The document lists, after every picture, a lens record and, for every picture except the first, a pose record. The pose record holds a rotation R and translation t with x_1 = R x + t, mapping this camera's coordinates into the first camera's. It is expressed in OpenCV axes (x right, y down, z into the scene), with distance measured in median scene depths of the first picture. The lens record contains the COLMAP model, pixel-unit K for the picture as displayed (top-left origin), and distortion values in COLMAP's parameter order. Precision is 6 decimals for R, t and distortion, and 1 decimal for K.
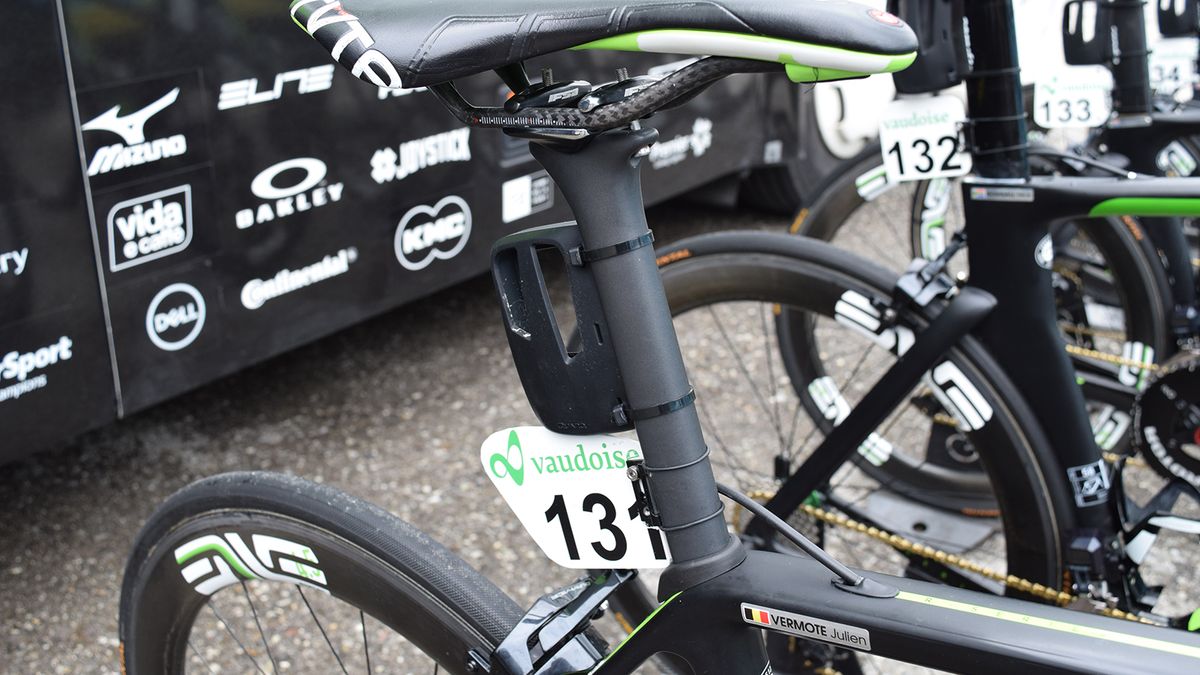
lens RADIAL K [[1162.7, 0, 600.0], [0, 1162.7, 337.5], [0, 0, 1]] dist [-0.054428, -0.002508]
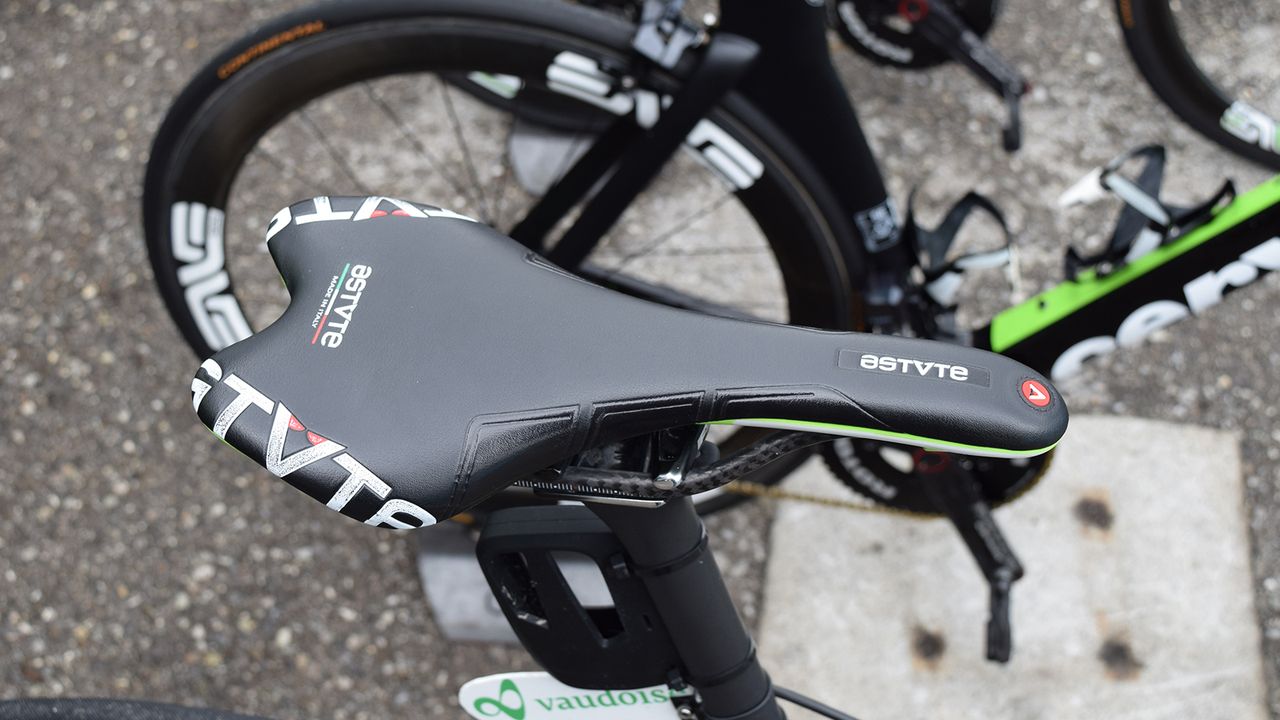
lens RADIAL K [[1636.9, 0, 606.7], [0, 1636.9, 359.5], [0, 0, 1]] dist [-0.058814, -0.009792]
pose [[0.894922, -0.317722, 0.313318, -0.306933], [0.161905, 0.885506, 0.435507, -0.628833], [-0.415814, -0.339017, 0.843899, 0.044788]]
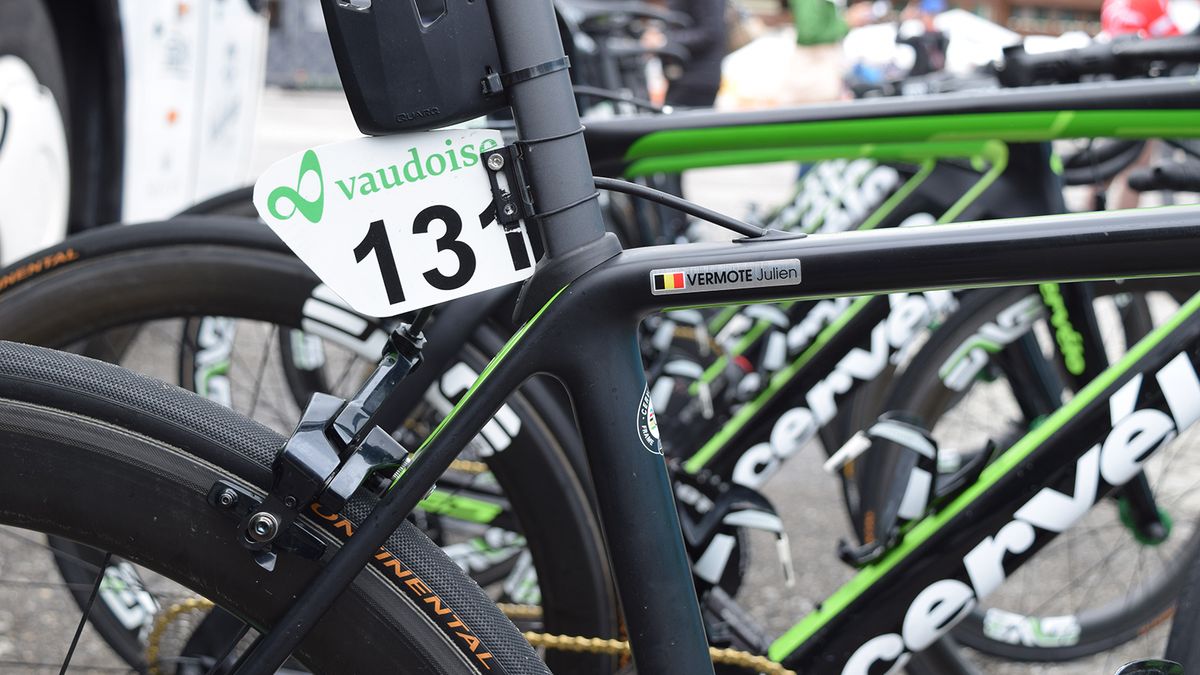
lens RADIAL K [[1906.1, 0, 600.0], [0, 1906.1, 337.5], [0, 0, 1]] dist [-0.027701, -0.053804]
pose [[0.821430, 0.004322, 0.570293, -0.665030], [0.124253, 0.974594, -0.186355, 0.479326], [-0.556609, 0.223938, 0.800024, -0.151003]]
